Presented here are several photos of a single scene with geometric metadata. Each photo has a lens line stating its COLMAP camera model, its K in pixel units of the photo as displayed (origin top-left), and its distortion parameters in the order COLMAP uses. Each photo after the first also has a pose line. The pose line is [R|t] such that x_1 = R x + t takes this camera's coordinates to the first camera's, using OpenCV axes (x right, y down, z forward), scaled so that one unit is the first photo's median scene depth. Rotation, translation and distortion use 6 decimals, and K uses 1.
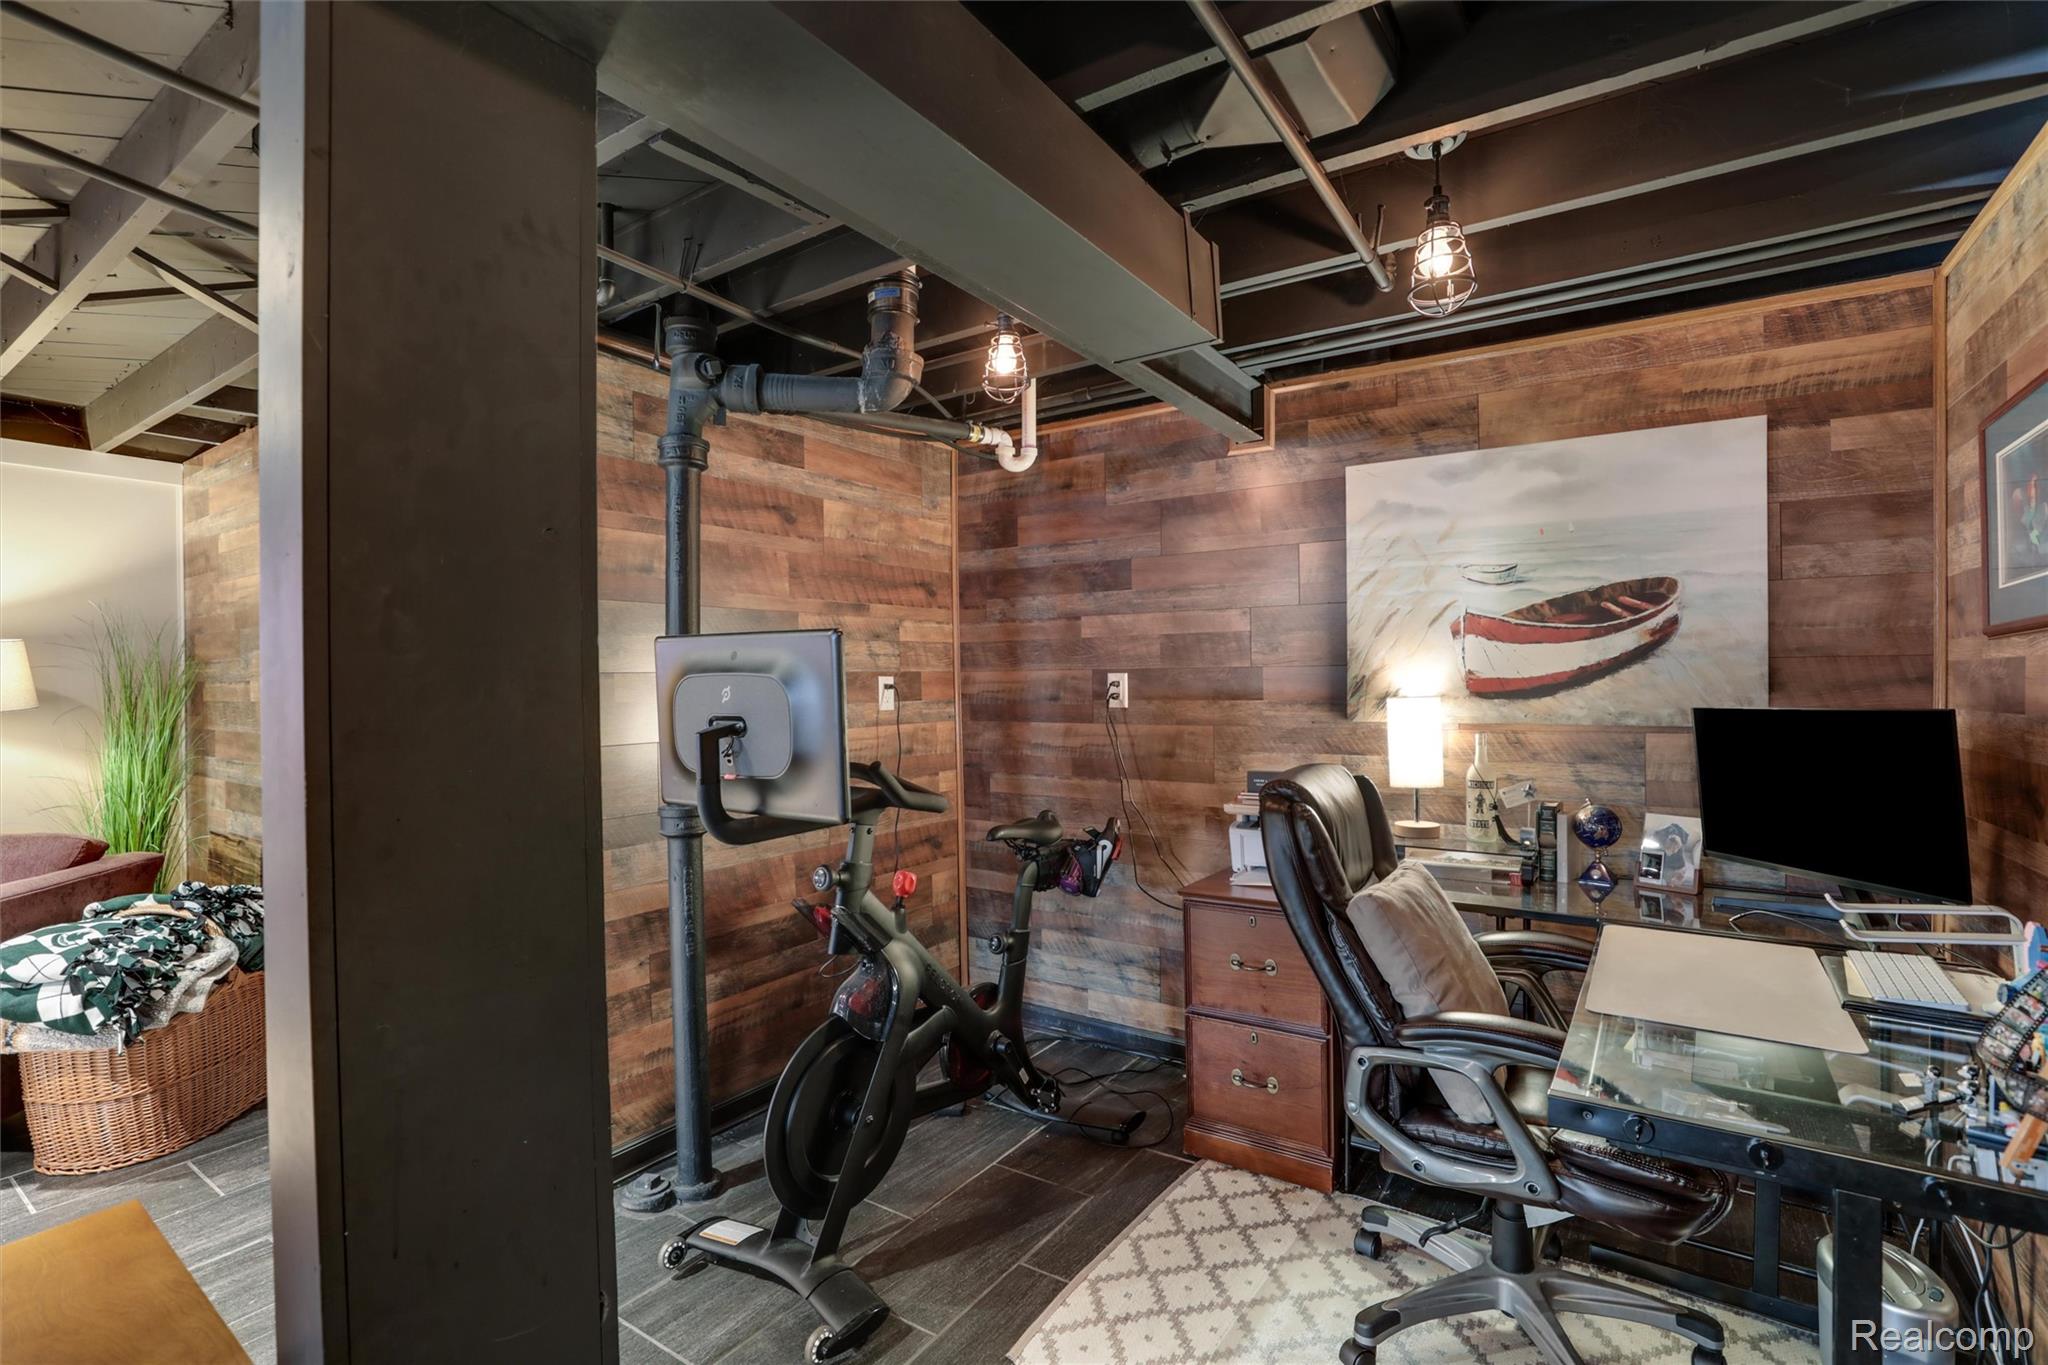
lens RADIAL K [[940.6, 0, 1035.4], [0, 940.6, 676.1], [0, 0, 1]] dist [-0.039423, 0.007844]
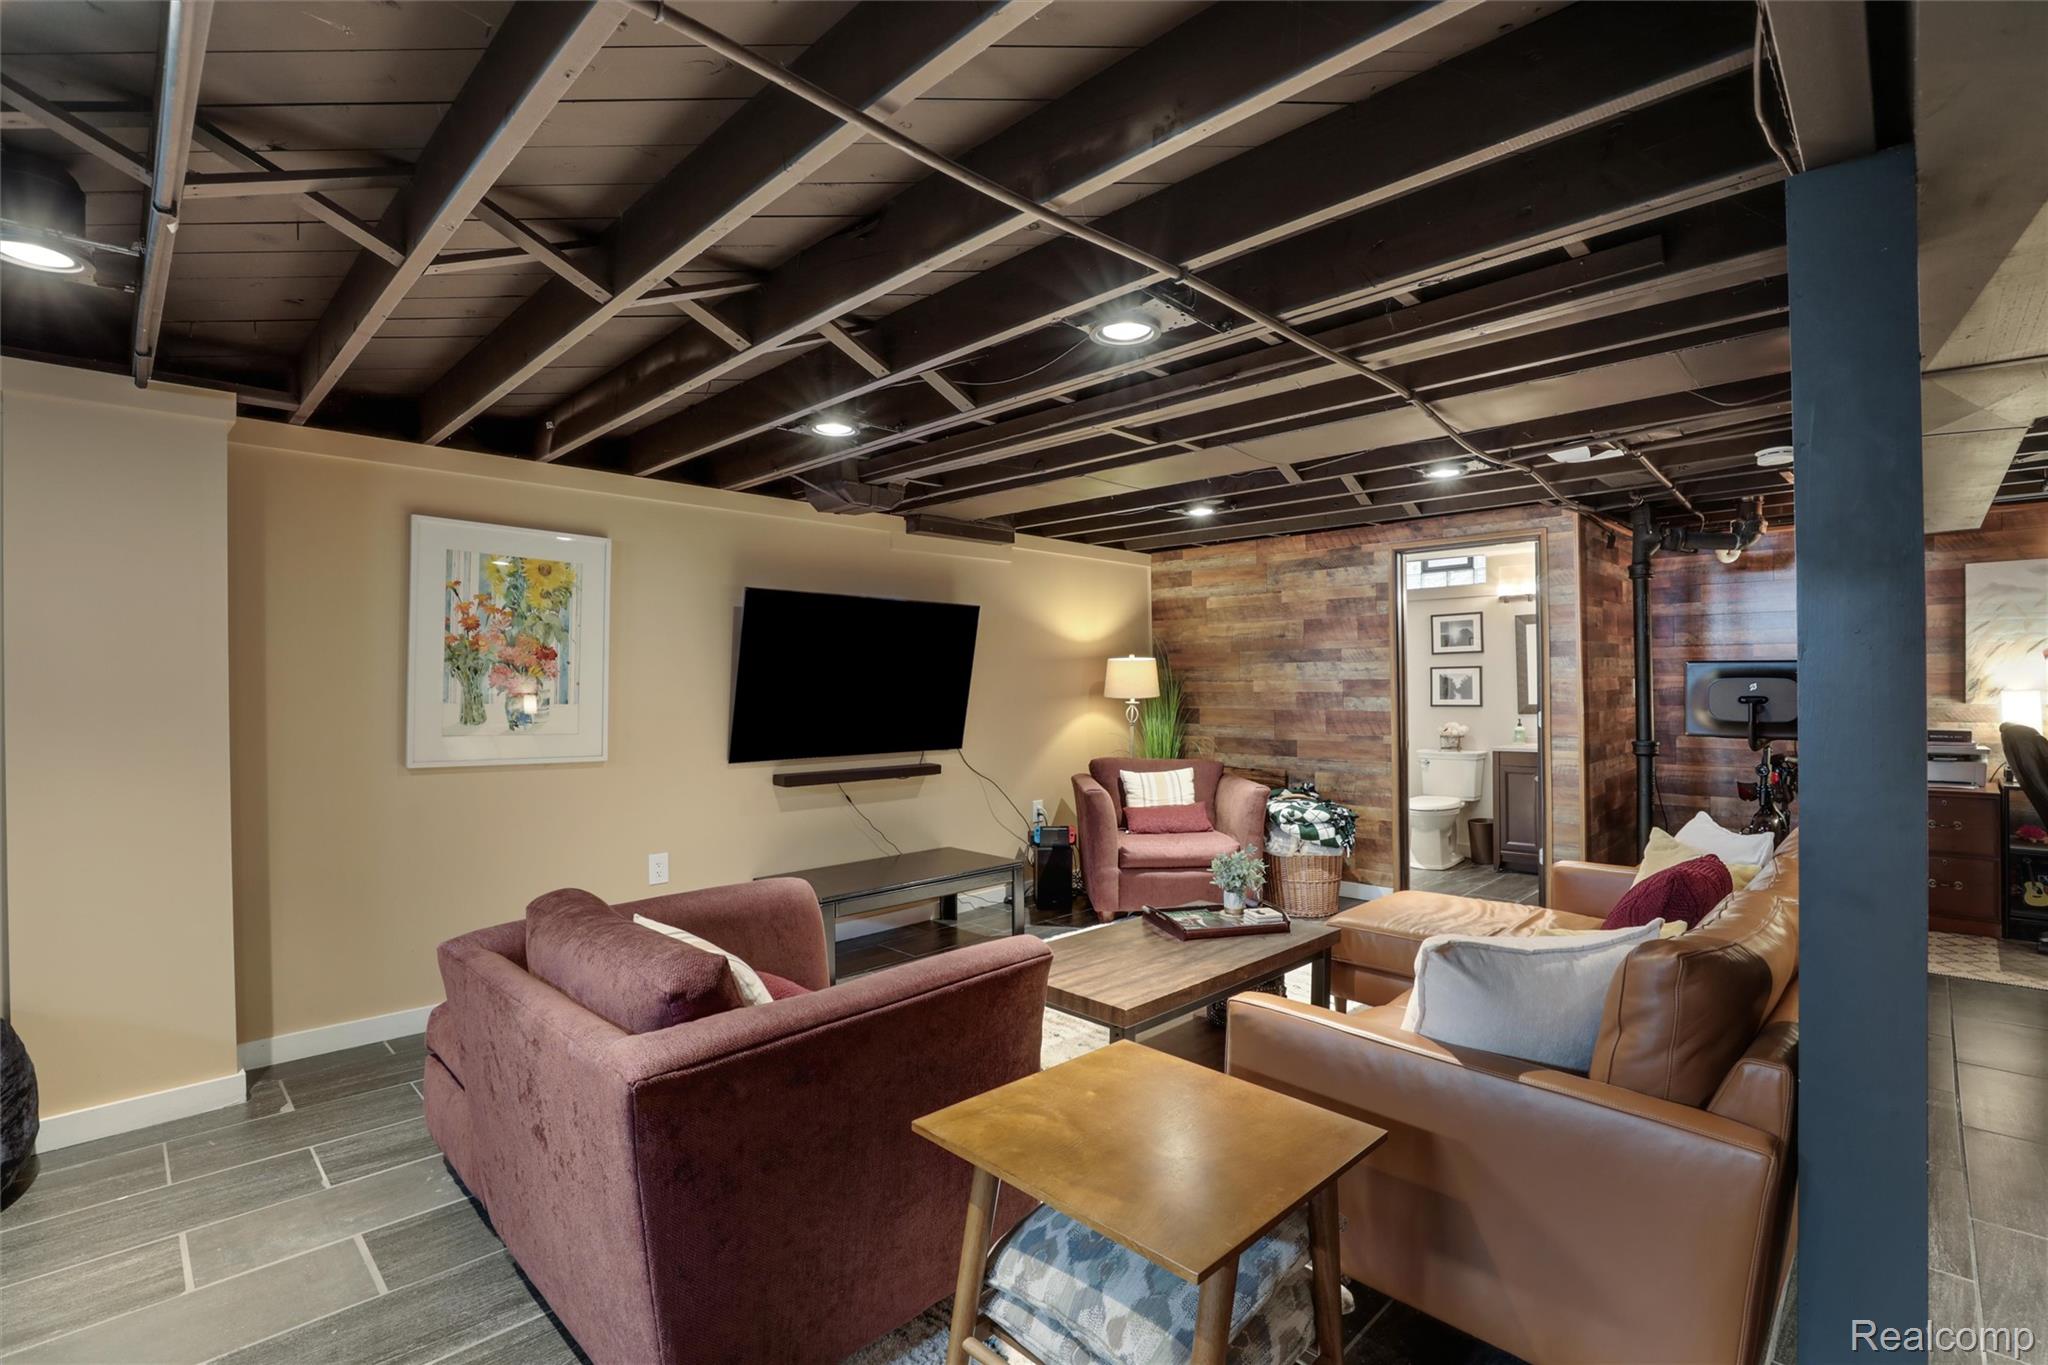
lens RADIAL K [[940.6, 0, 1024.2], [0, 940.6, 685.2], [0, 0, 1]] dist [-0.039423, 0.007844]
pose [[0.984391, 0.003666, -0.175957, -1.192738], [-0.002538, 0.999975, 0.006634, 0.004715], [0.175977, -0.006084, 0.984375, -1.093927]]
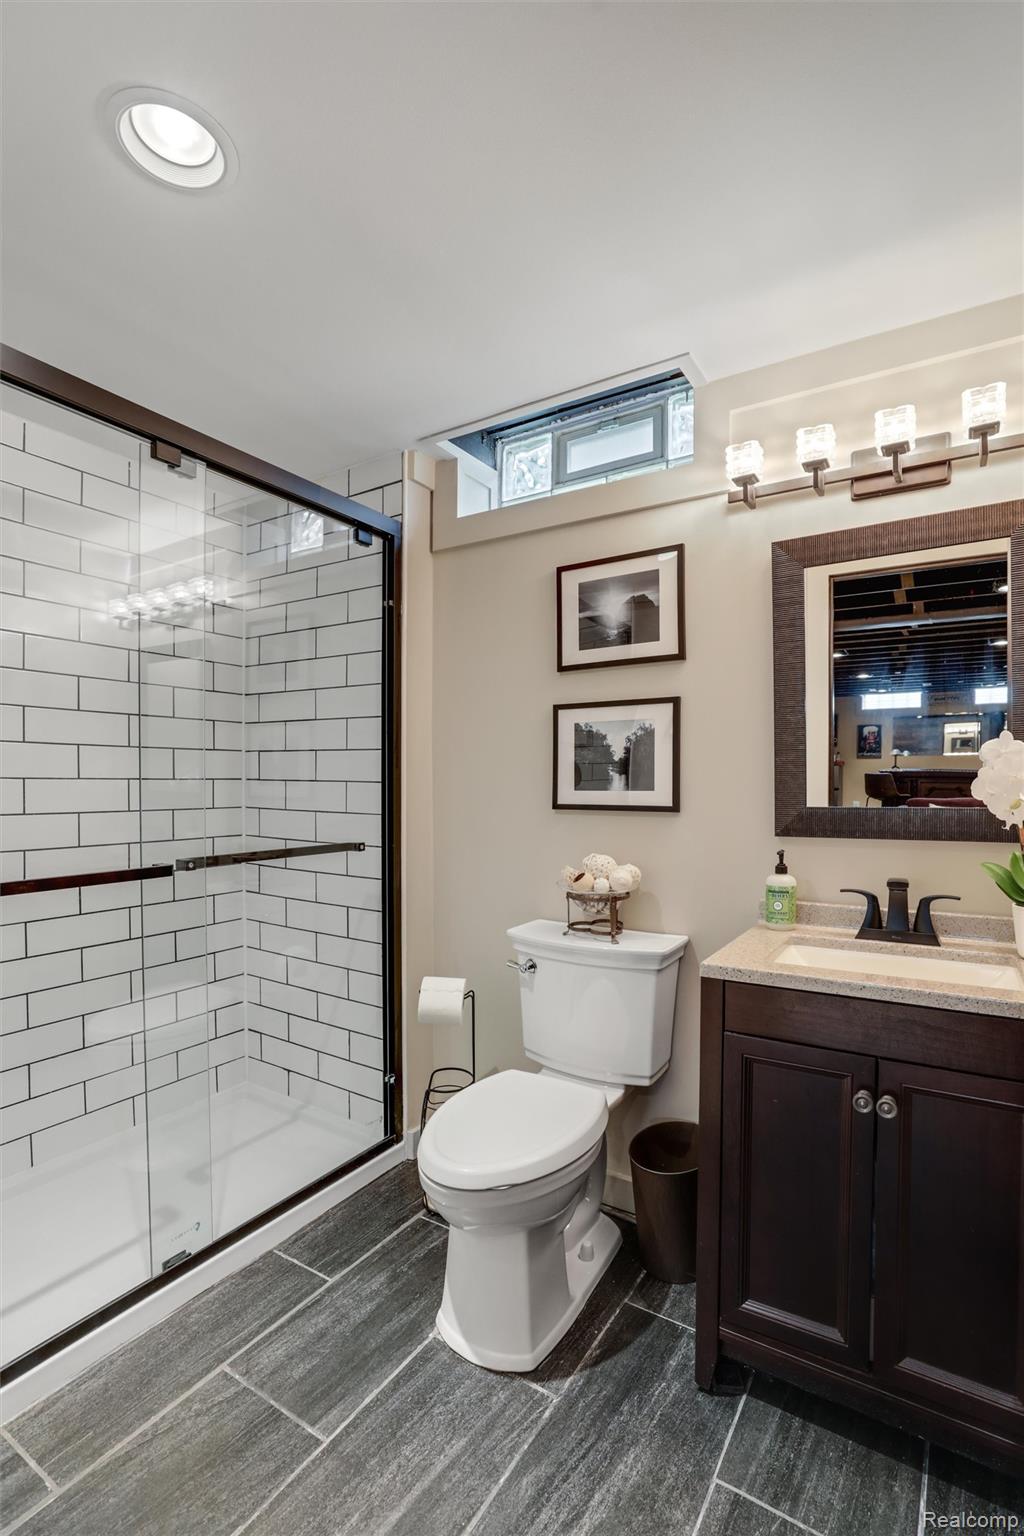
lens RADIAL K [[705.4, 0, 517.7], [0, 705.4, 788.5], [0, 0, 1]] dist [-0.039423, 0.007844]
pose [[0.999500, 0.020440, 0.024139, -0.592921], [-0.020706, 0.999727, 0.010827, 0.049906], [-0.023911, -0.011321, 0.999650, 0.914036]]
